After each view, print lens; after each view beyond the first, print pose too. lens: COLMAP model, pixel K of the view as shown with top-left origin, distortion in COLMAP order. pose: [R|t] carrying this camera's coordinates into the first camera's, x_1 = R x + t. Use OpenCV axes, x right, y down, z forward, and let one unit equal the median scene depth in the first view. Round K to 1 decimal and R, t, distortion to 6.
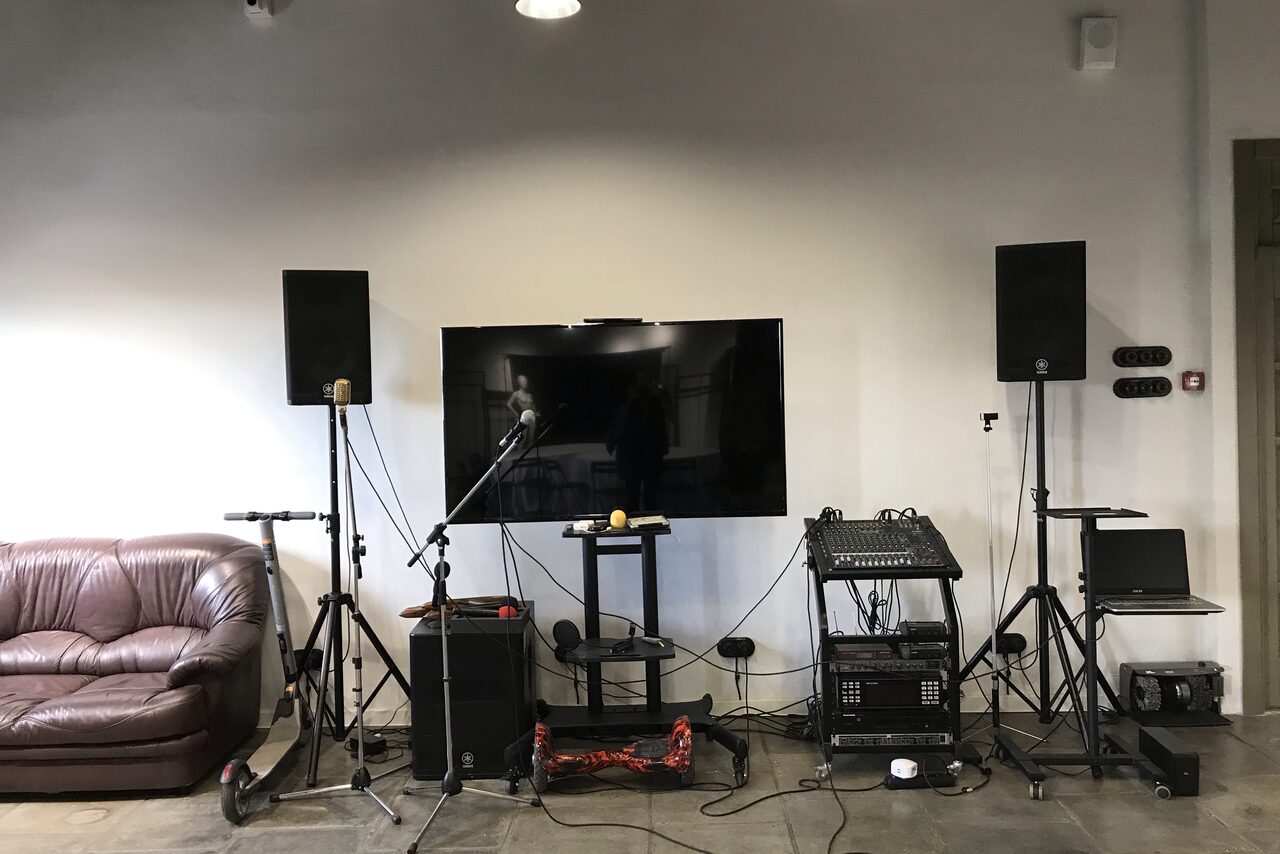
lens RADIAL K [[1073.4, 0, 644.9], [0, 1073.4, 407.4], [0, 0, 1]] dist [0.044091, -0.000771]
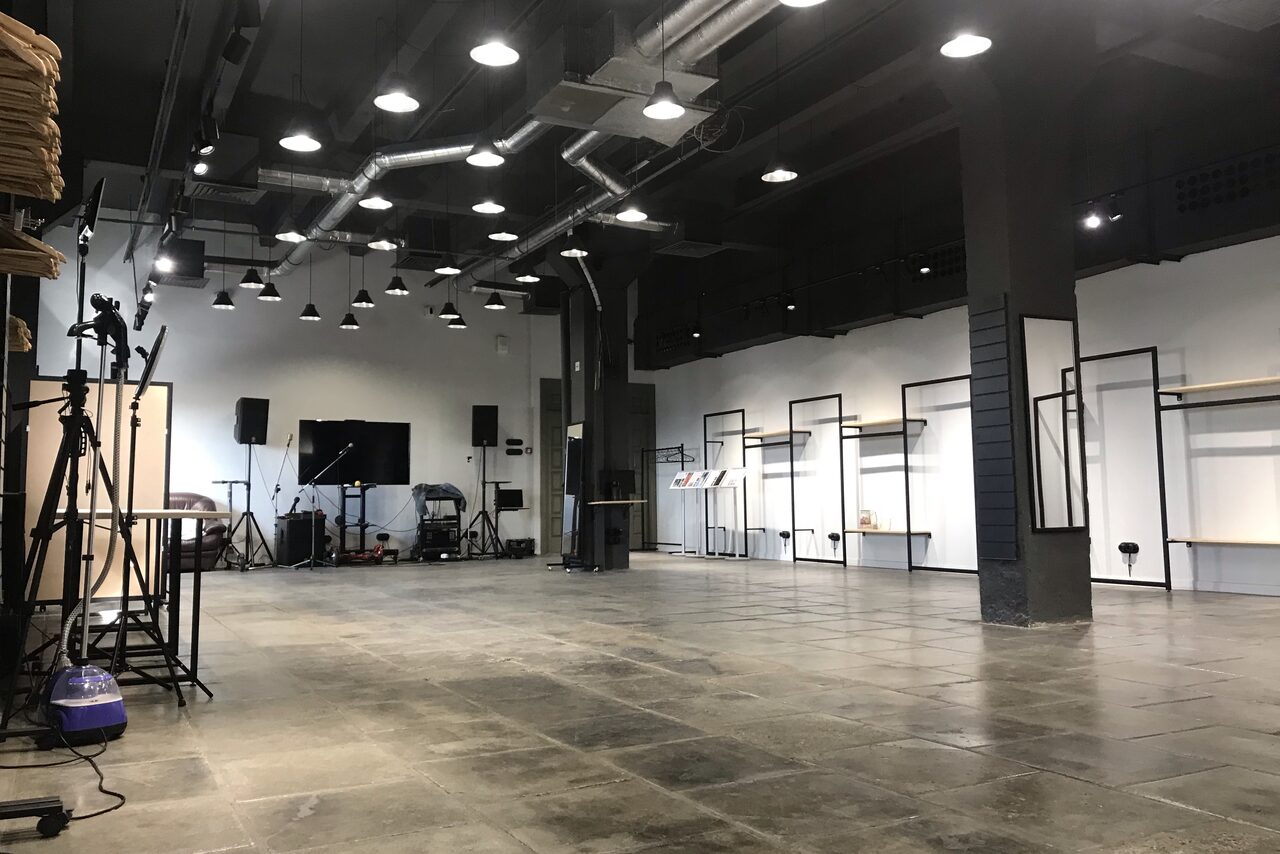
lens RADIAL K [[1073.4, 0, 644.9], [0, 1073.4, 407.4], [0, 0, 1]] dist [0.044091, -0.000771]
pose [[0.874119, 0.061297, 0.481828, -0.783120], [-0.000330, 0.992079, -0.125611, 0.265827], [-0.485712, 0.109640, 0.867216, -2.067839]]
